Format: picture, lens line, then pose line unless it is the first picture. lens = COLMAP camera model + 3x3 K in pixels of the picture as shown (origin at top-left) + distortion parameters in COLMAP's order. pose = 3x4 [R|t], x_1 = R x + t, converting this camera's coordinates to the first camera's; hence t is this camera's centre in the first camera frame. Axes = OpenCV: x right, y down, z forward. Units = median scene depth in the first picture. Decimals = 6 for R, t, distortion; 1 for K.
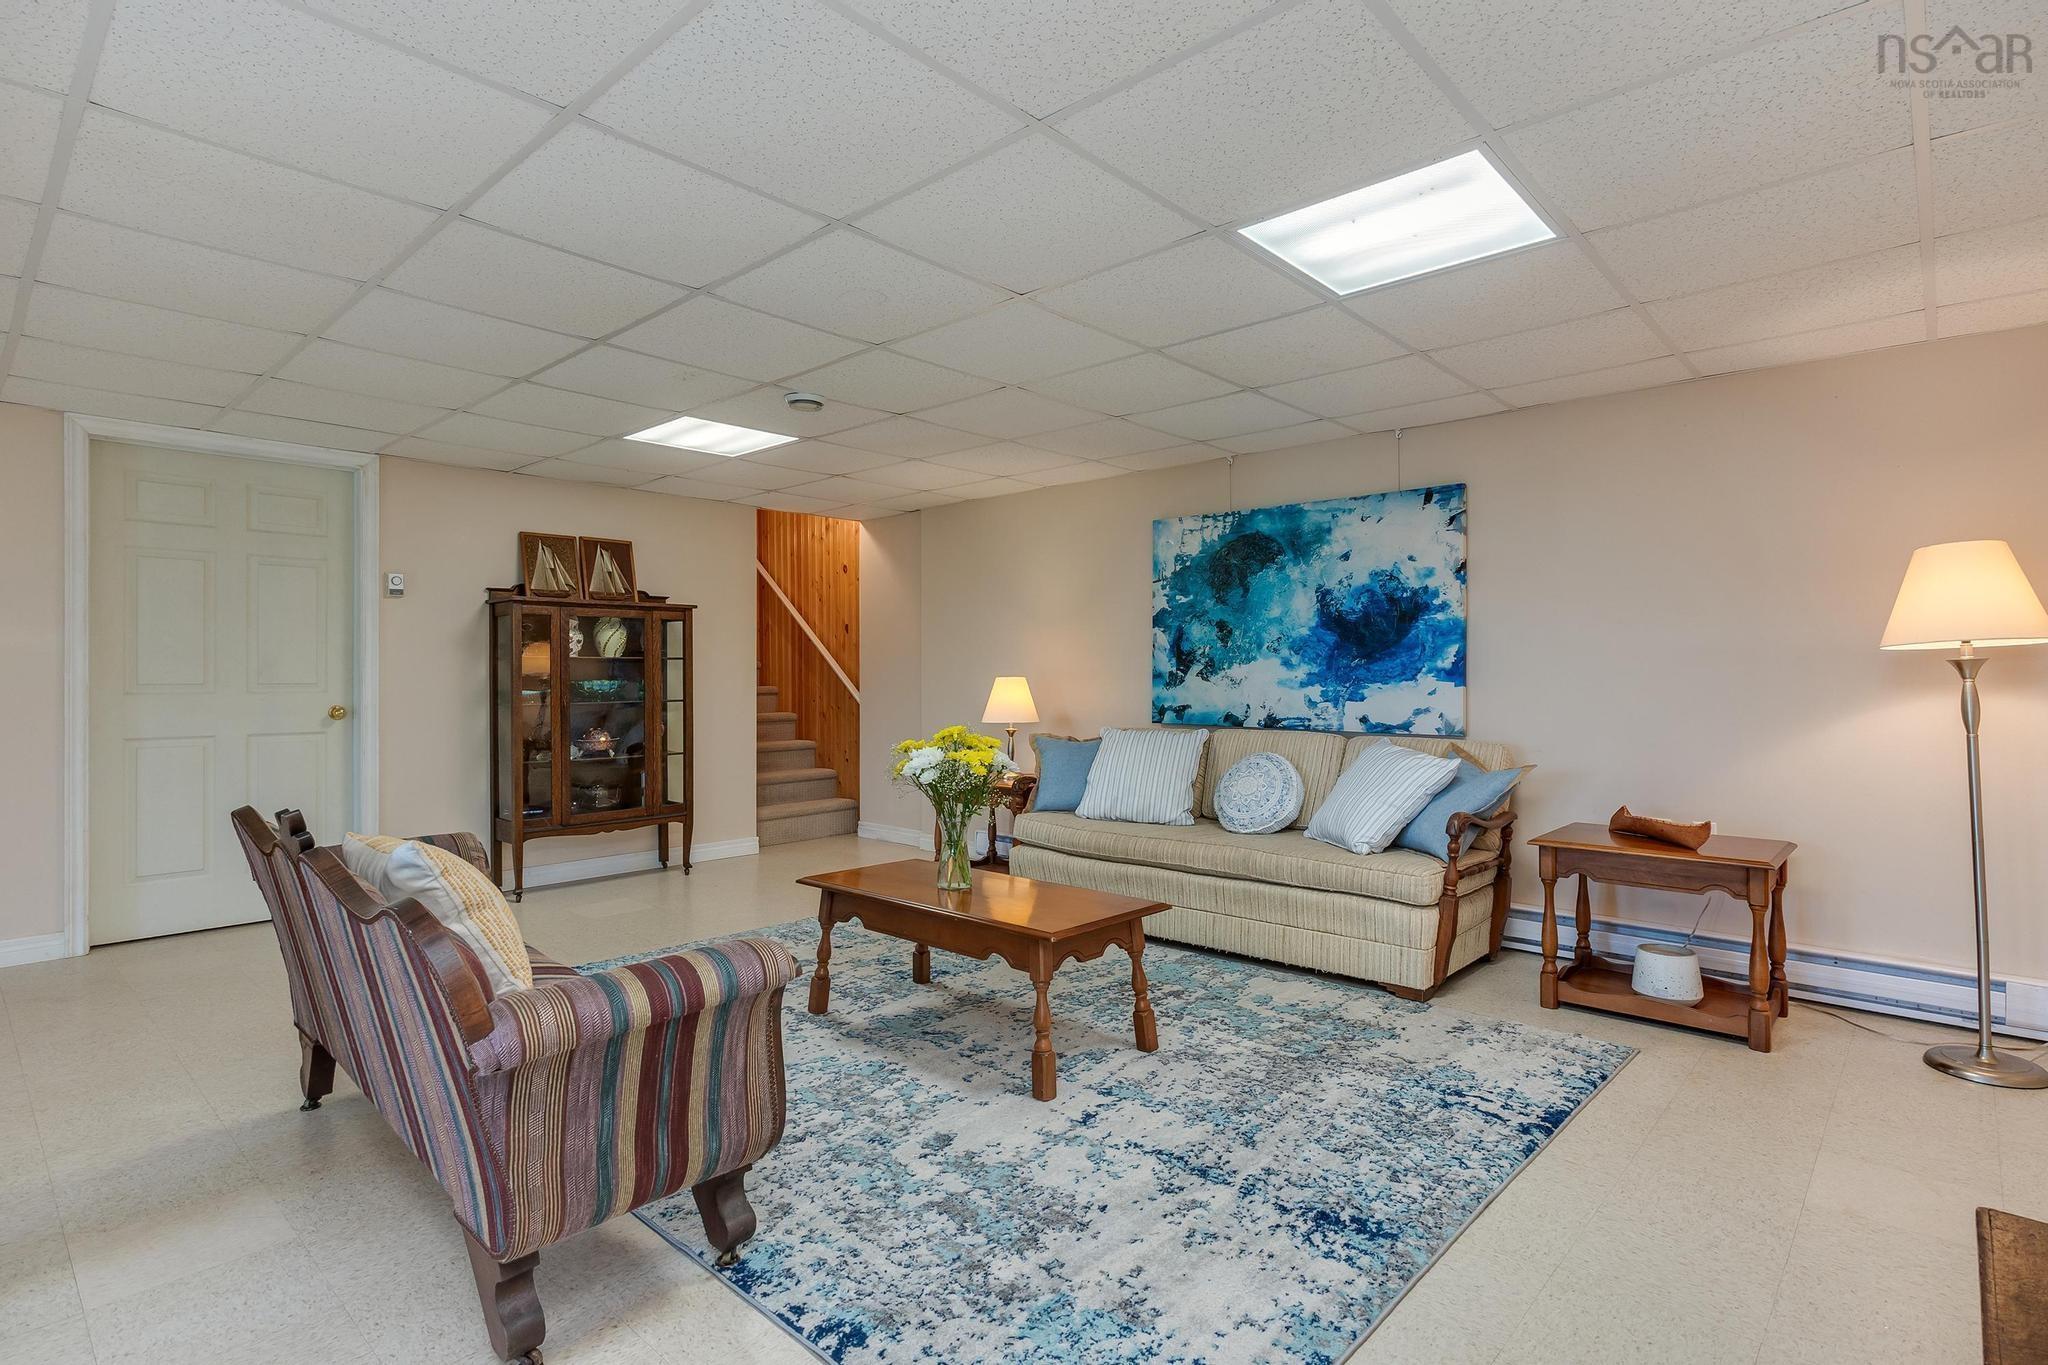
lens RADIAL K [[1020.9, 0, 1025.8], [0, 1020.9, 662.6], [0, 0, 1]] dist [-0.005574, 0.004319]
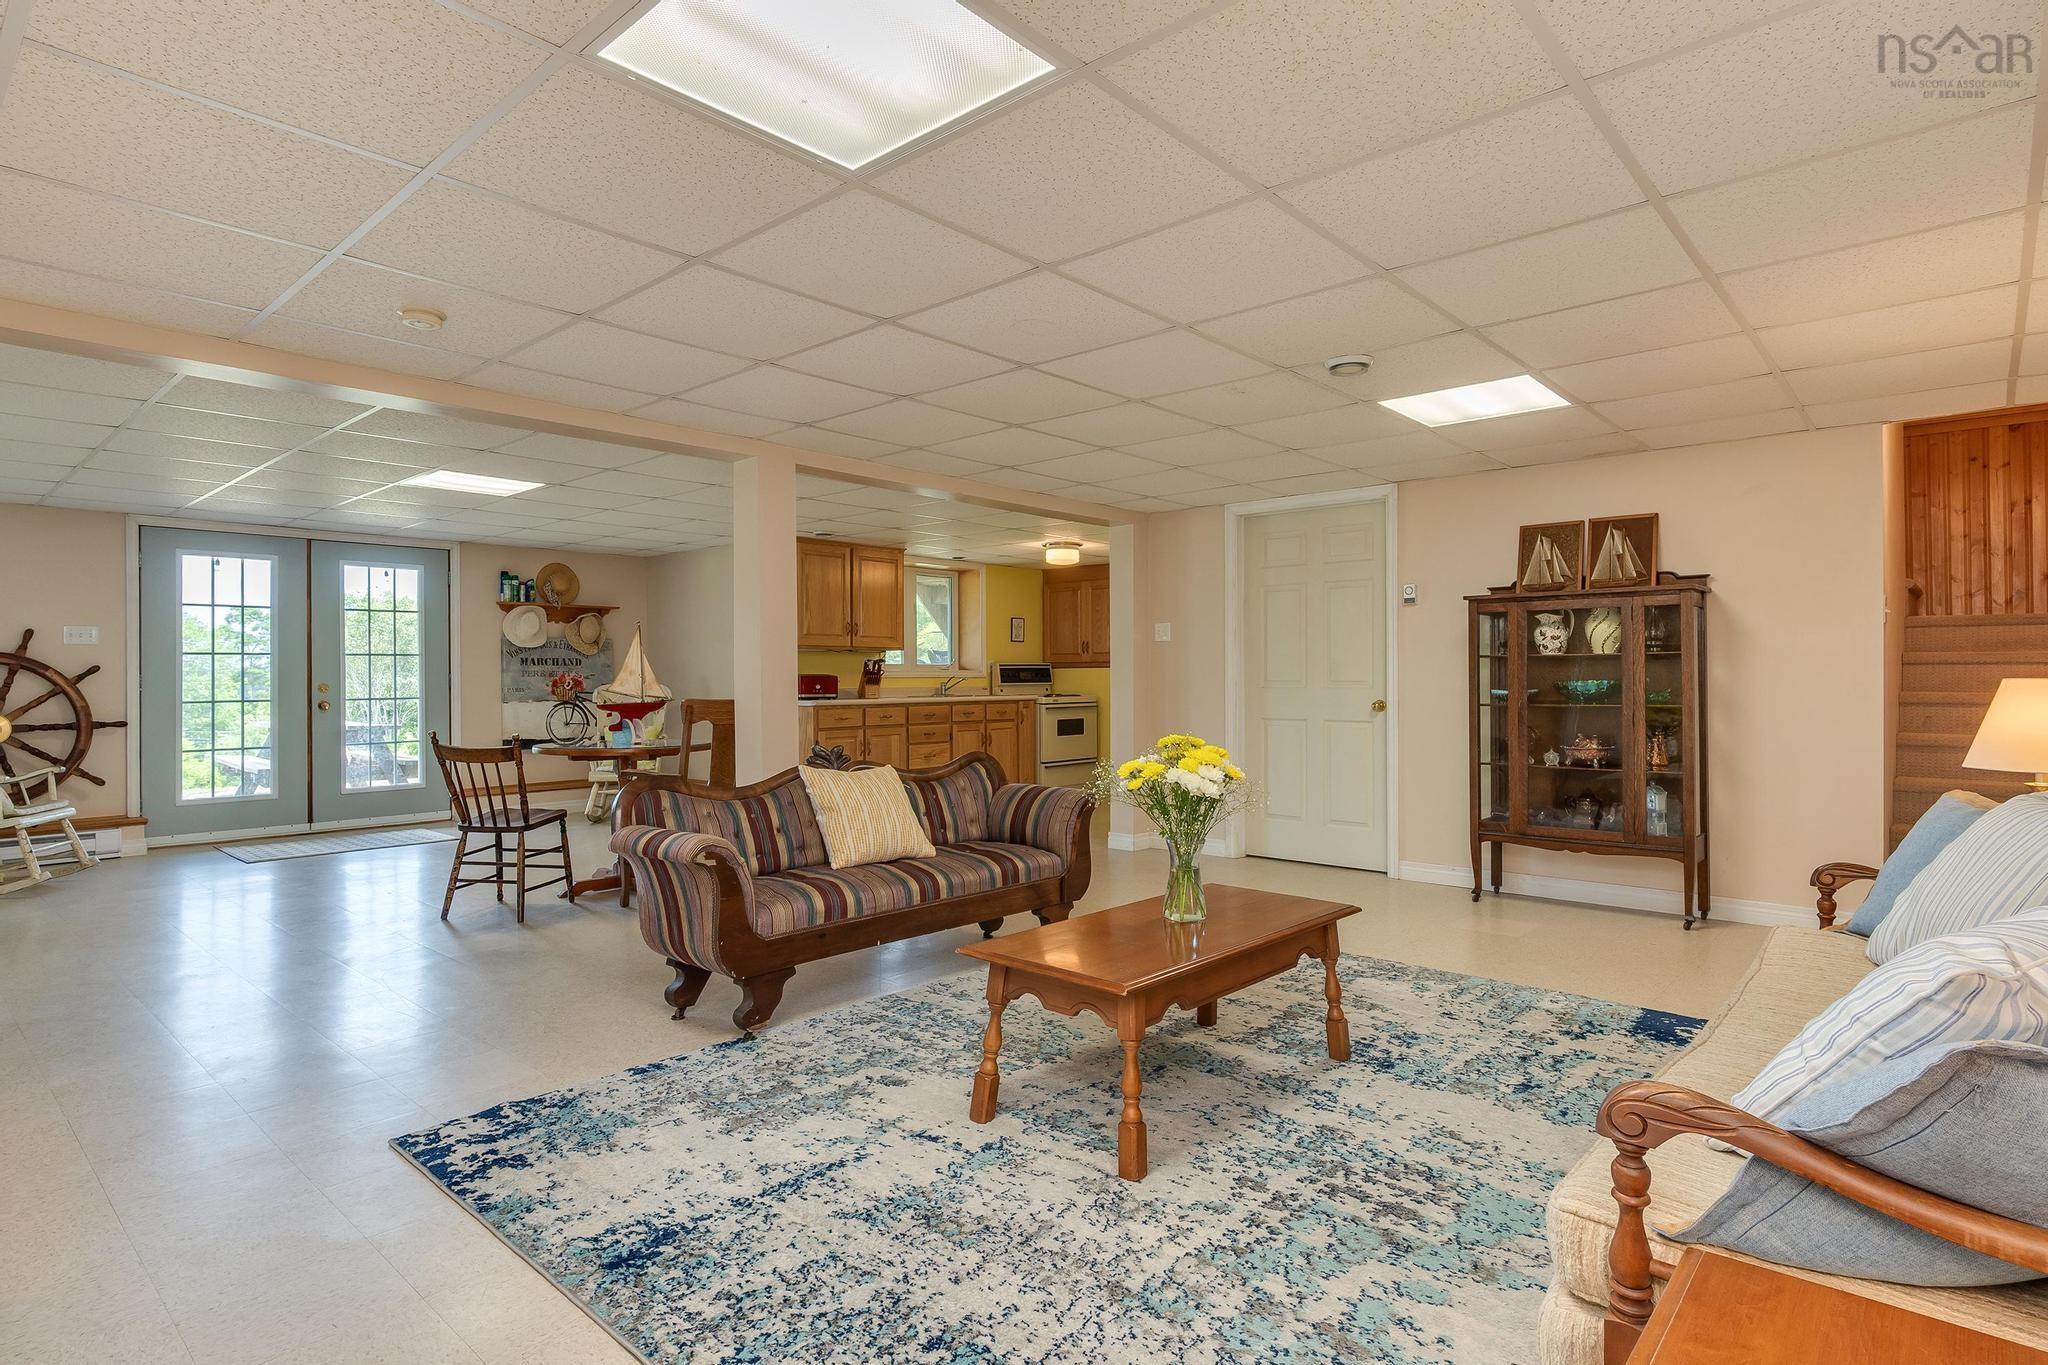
lens RADIAL K [[1062.2, 0, 1024.5], [0, 1062.2, 674.3], [0, 0, 1]] dist [-0.003160, 0.001517]
pose [[0.015145, 0.002512, -0.999882, 0.809314], [0.014645, 0.999889, 0.002733, 0.004466], [0.999778, -0.014685, 0.015106, 0.820759]]
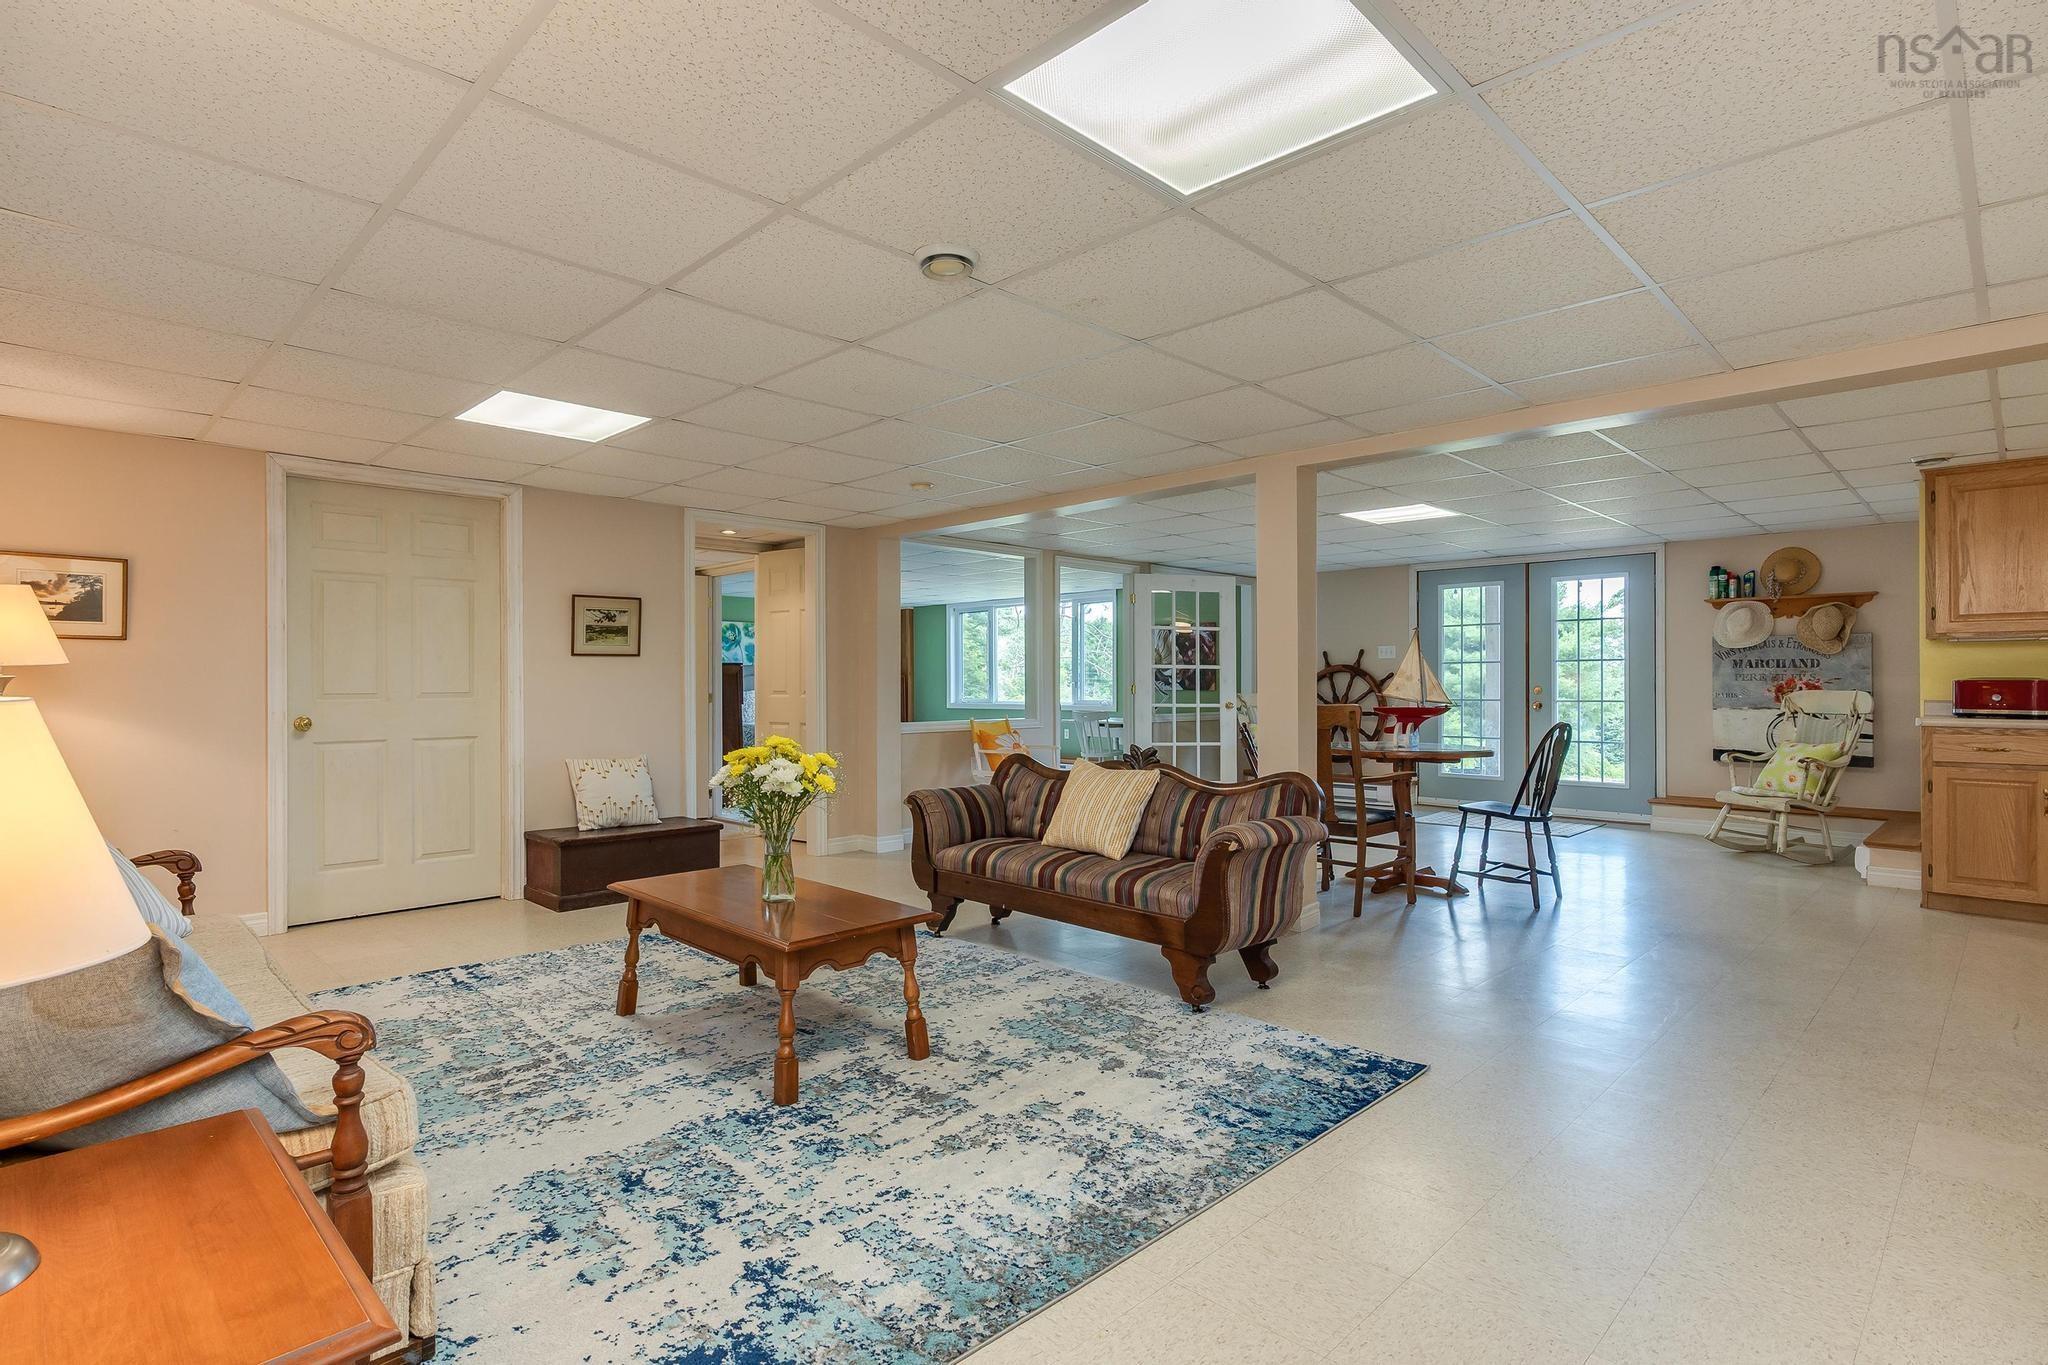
lens RADIAL K [[1020.9, 0, 1040.5], [0, 1020.9, 682.6], [0, 0, 1]] dist [-0.005574, 0.004319]
pose [[-0.999684, 0.005801, 0.024478, -0.338063], [0.005533, 0.999925, -0.010969, 0.019880], [-0.024539, -0.010830, -0.999640, 1.919685]]
